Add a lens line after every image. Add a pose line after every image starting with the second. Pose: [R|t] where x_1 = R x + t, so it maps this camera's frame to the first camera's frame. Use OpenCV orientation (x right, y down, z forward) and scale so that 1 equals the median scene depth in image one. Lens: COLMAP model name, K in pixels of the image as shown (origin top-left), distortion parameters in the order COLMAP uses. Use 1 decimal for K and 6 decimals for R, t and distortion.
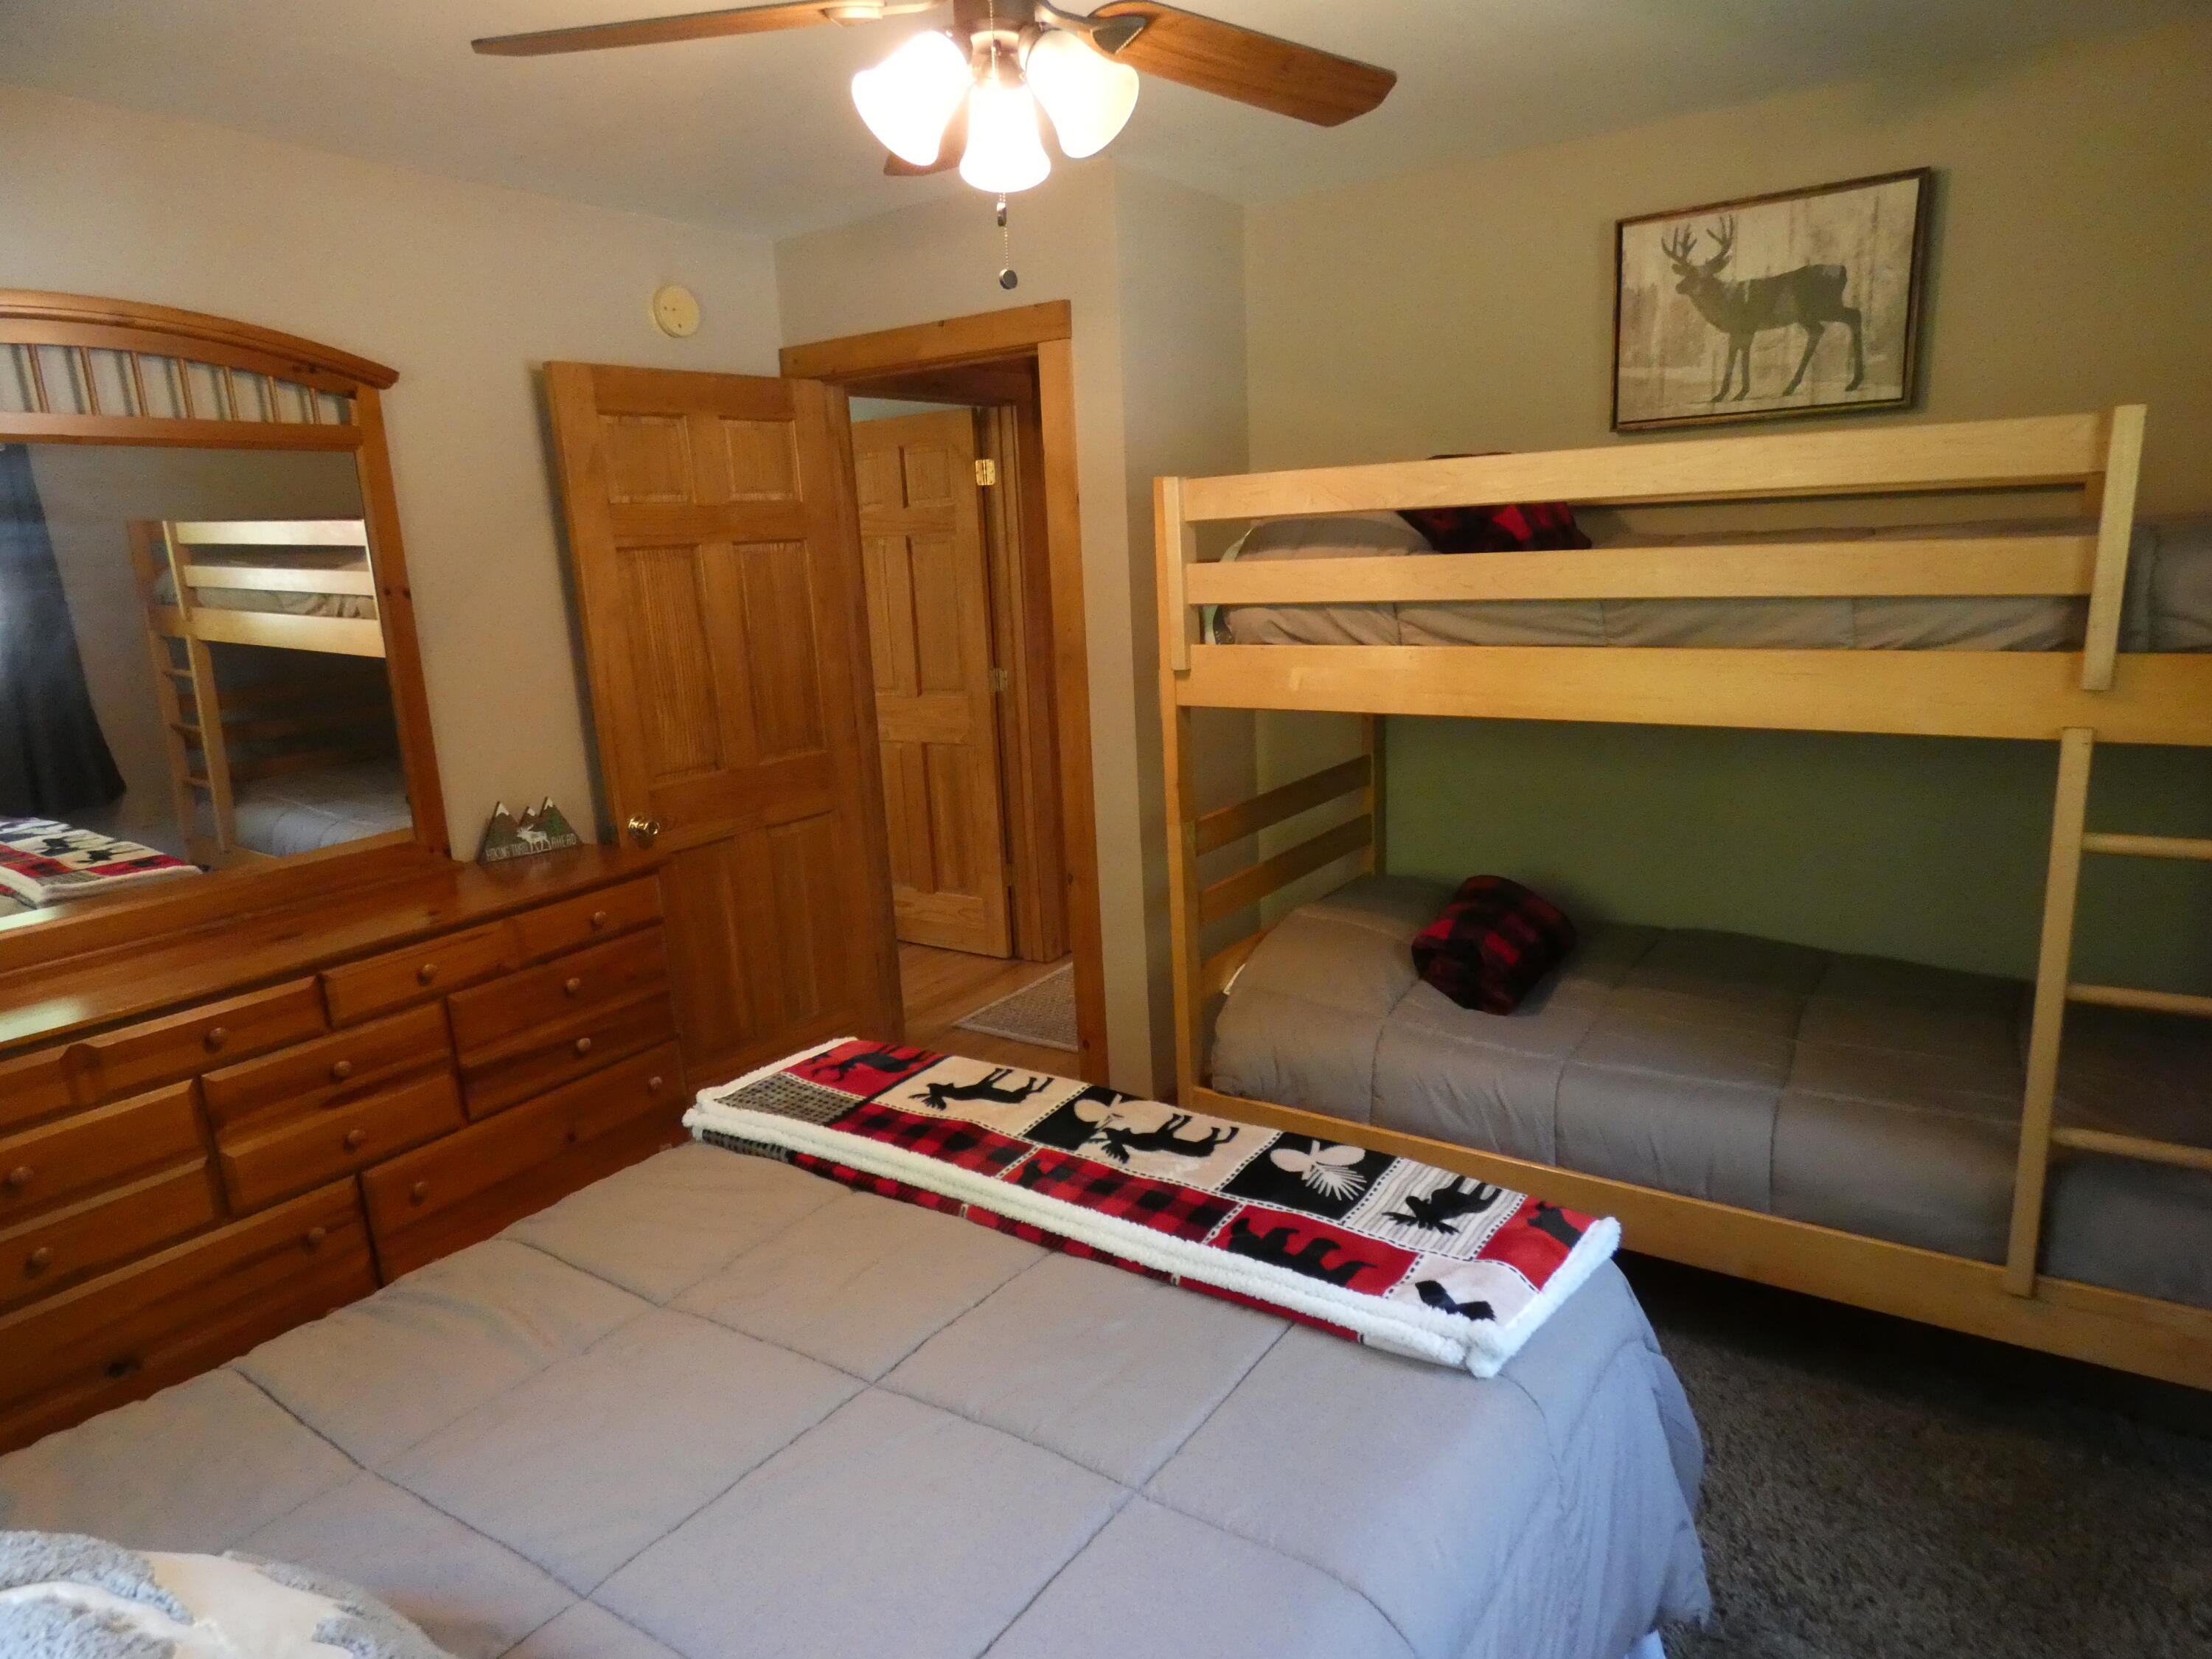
lens RADIAL K [[1315.0, 0, 1106.0], [0, 1315.0, 829.5], [0, 0, 1]] dist [-0.000512, 0.000042]
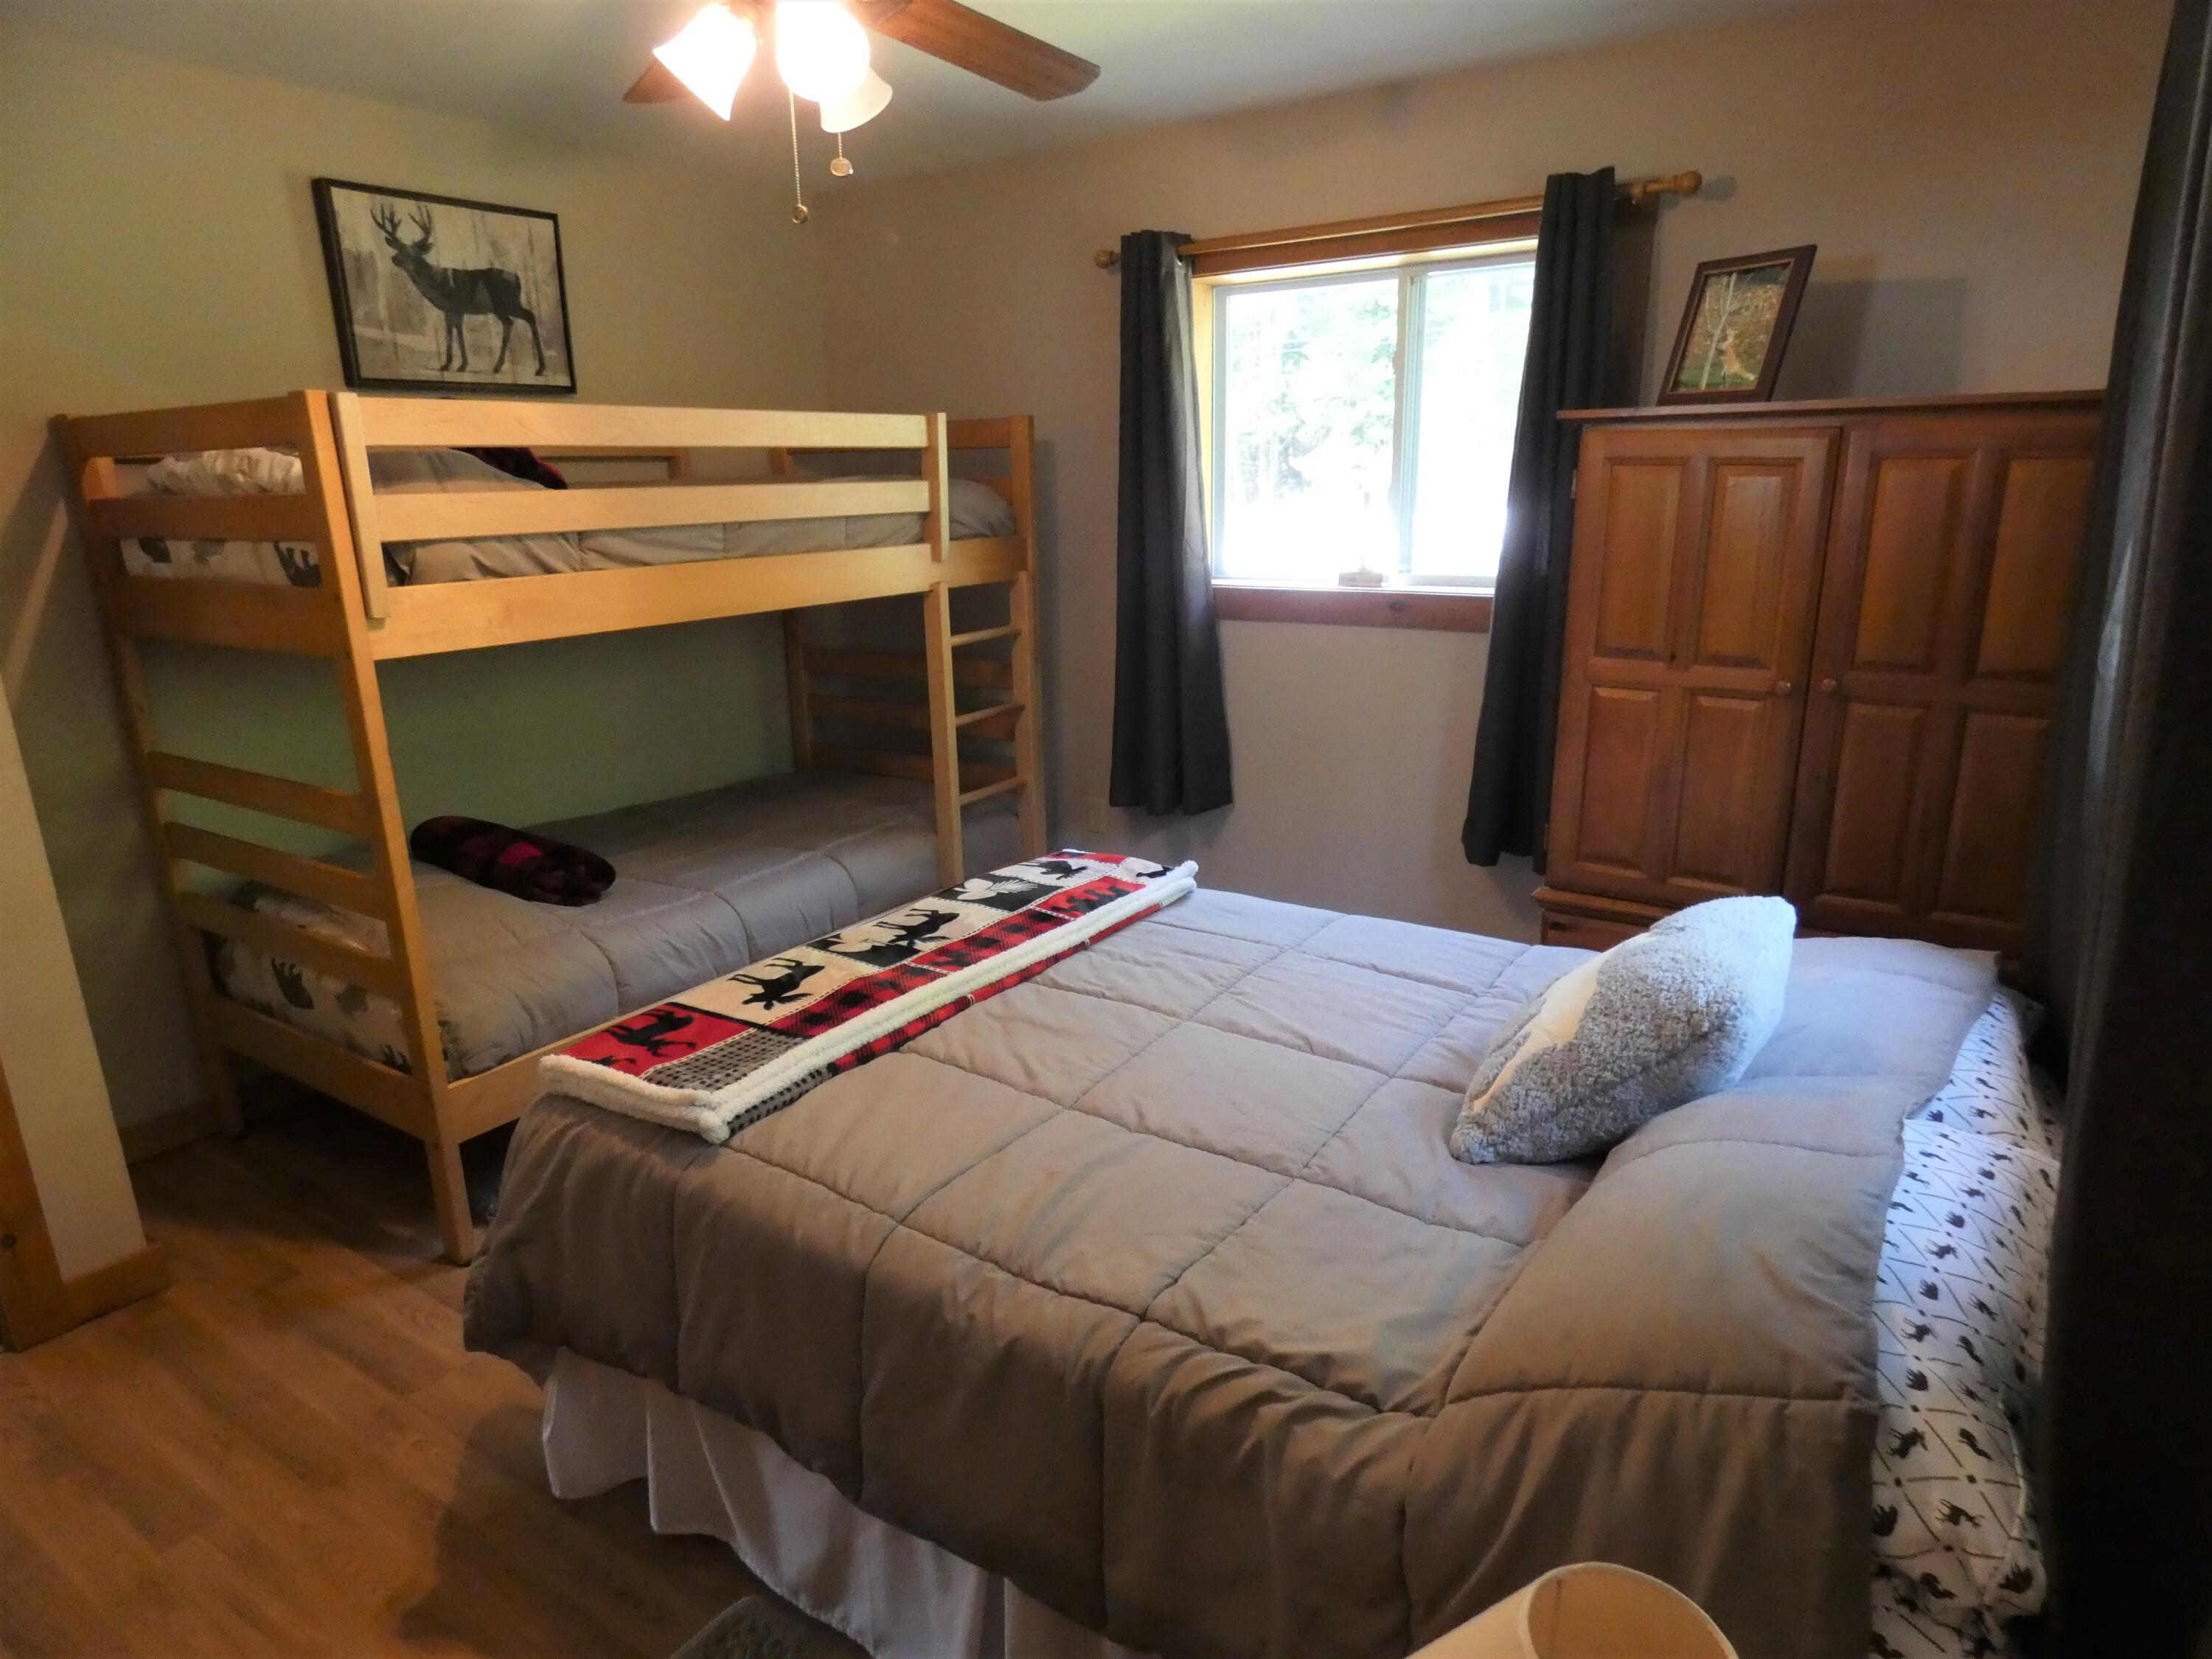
lens RADIAL K [[1302.6, 0, 1106.0], [0, 1302.6, 829.5], [0, 0, 1]] dist [0.025386, -0.000512]
pose [[0.030258, -0.225915, 0.973677, -0.892994], [0.235835, 0.948234, 0.212683, -0.064064], [-0.971322, 0.223191, 0.081970, 0.528627]]
